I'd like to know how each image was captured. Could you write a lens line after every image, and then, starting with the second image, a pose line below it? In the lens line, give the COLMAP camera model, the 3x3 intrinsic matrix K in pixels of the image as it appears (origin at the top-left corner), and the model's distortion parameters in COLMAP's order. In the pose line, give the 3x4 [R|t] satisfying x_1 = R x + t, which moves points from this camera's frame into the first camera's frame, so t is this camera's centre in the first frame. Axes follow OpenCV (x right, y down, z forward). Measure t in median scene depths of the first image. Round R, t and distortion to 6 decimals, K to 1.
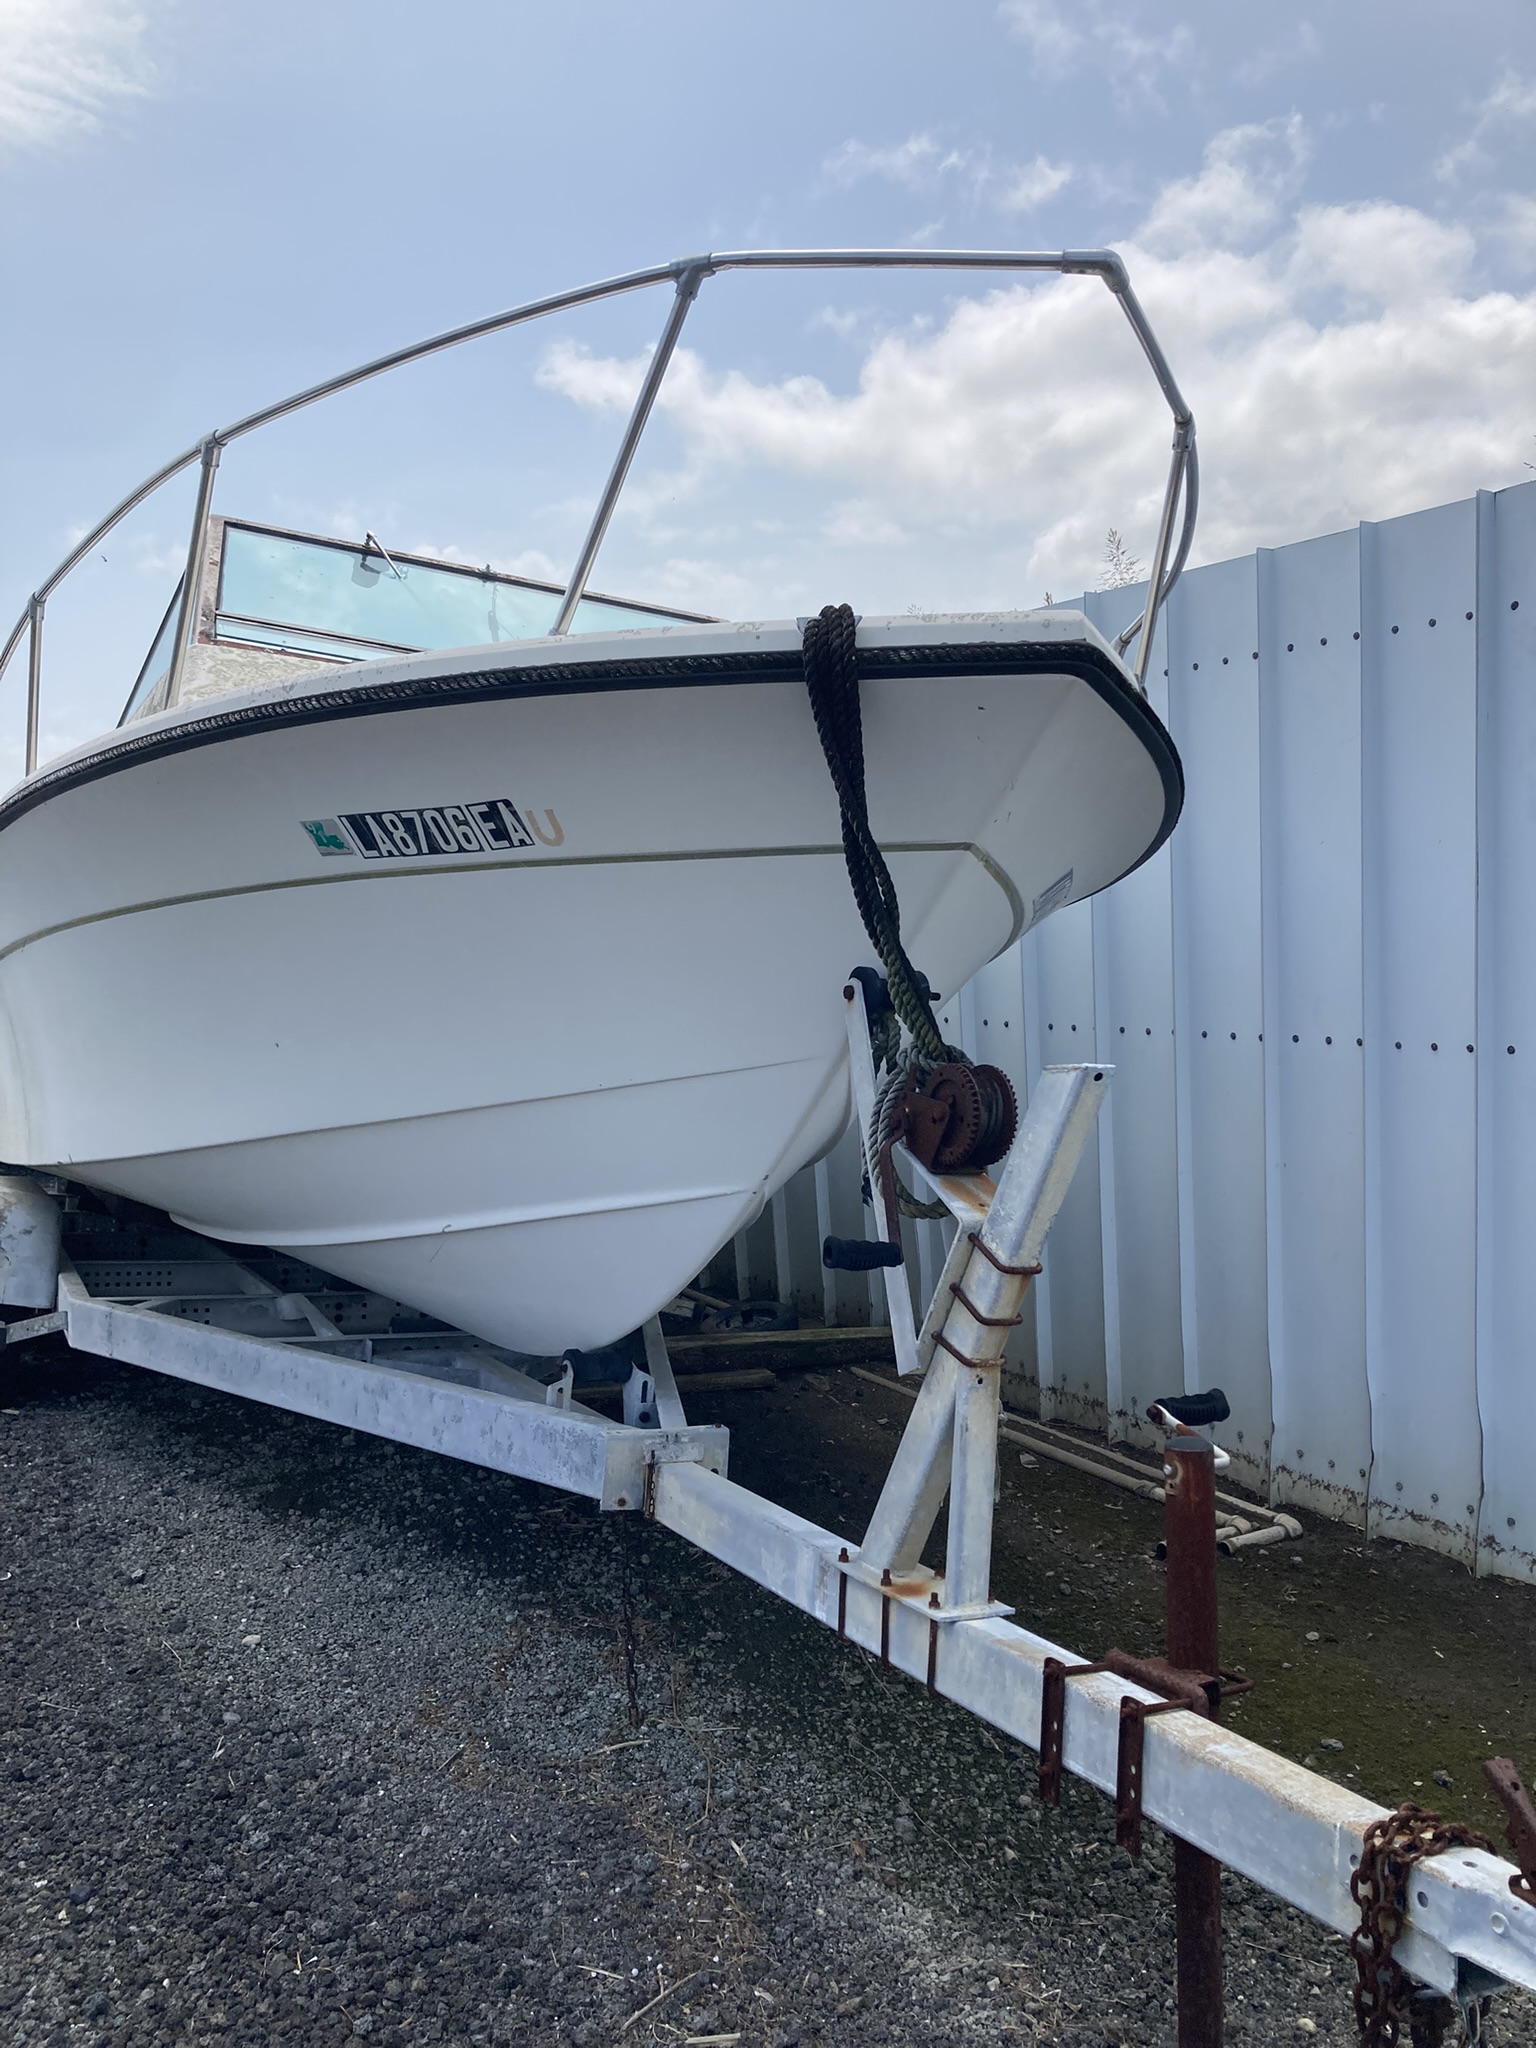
lens RADIAL K [[1665.8, 0, 764.0], [0, 1665.8, 1051.8], [0, 0, 1]] dist [0.056507, -0.128203]
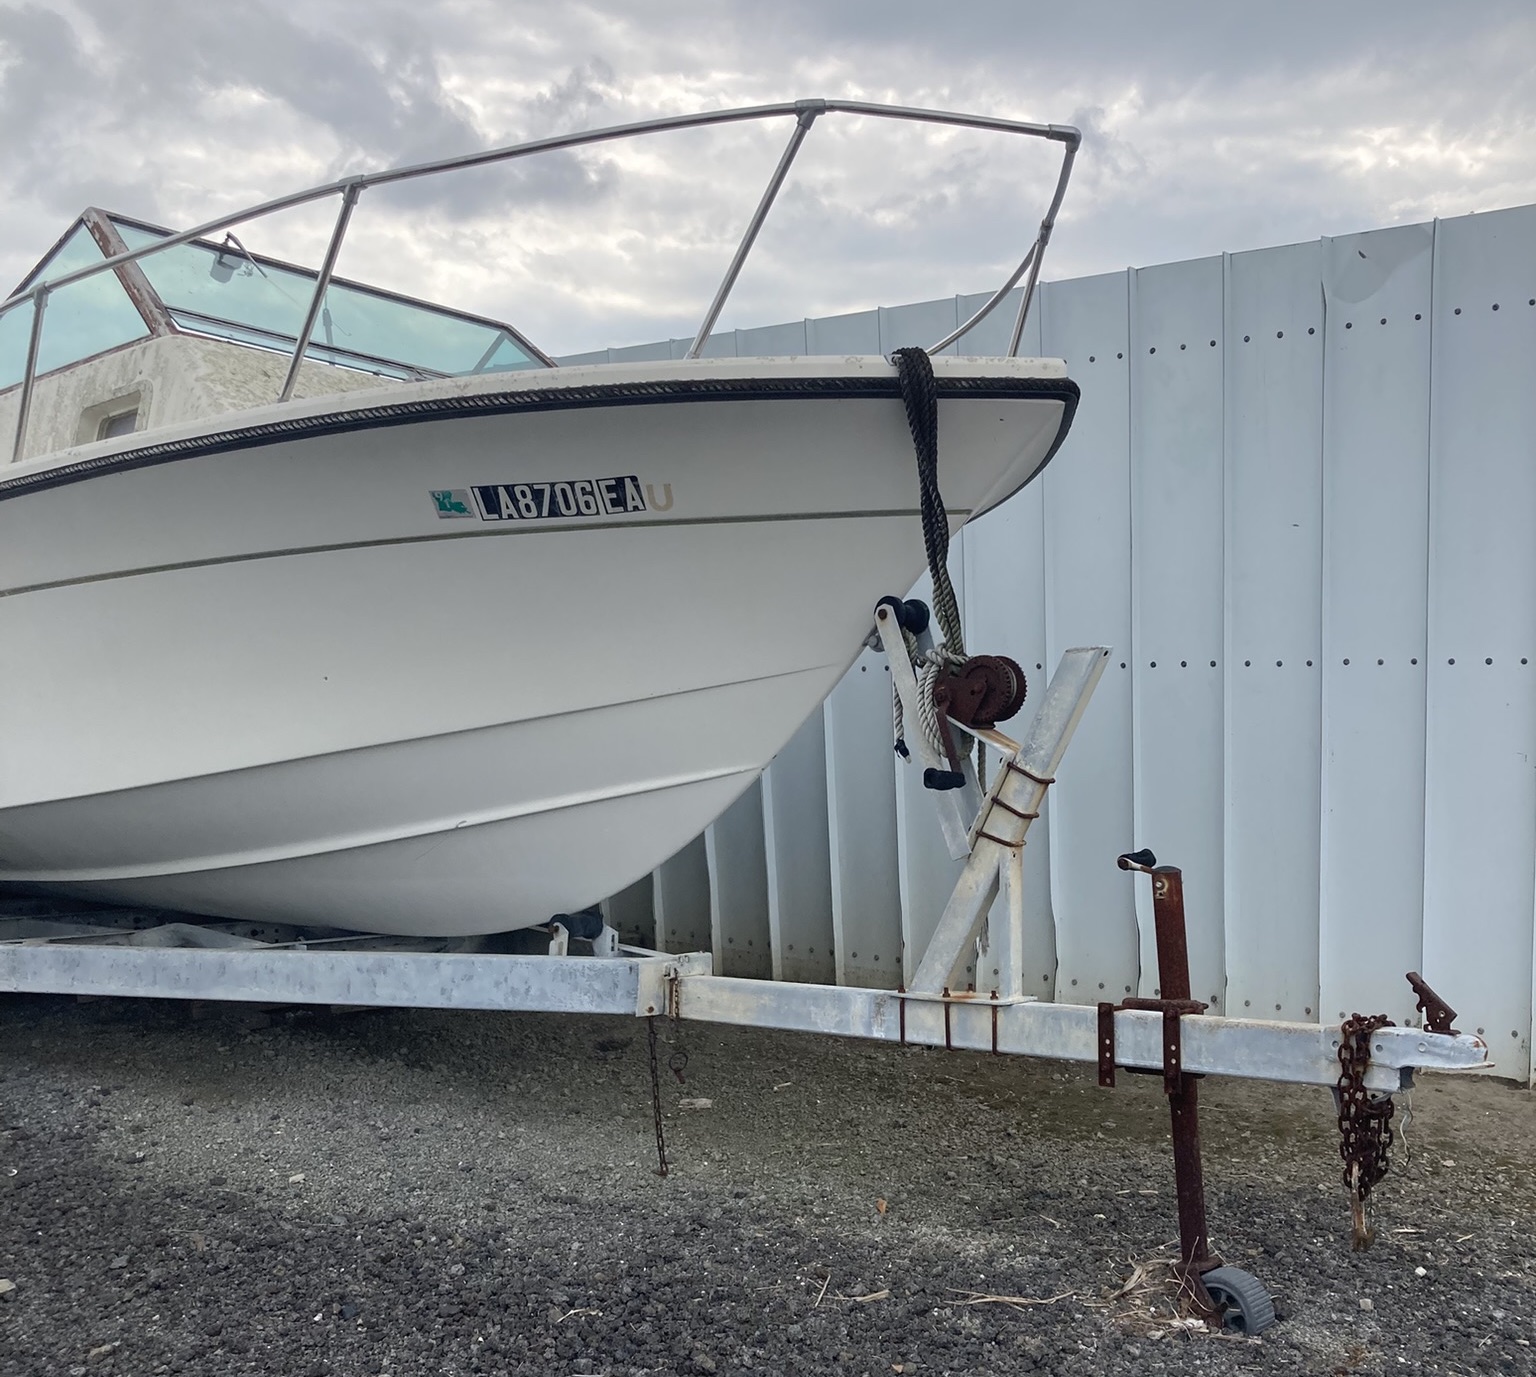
lens RADIAL K [[1647.6, 0, 795.1], [0, 1647.6, 839.4], [0, 0, 1]] dist [0.106459, -0.317509]
pose [[0.929105, -0.063743, 0.364282, -0.513521], [0.042070, 0.996857, 0.067132, 0.056288], [-0.367416, -0.047047, 0.928866, -0.301563]]
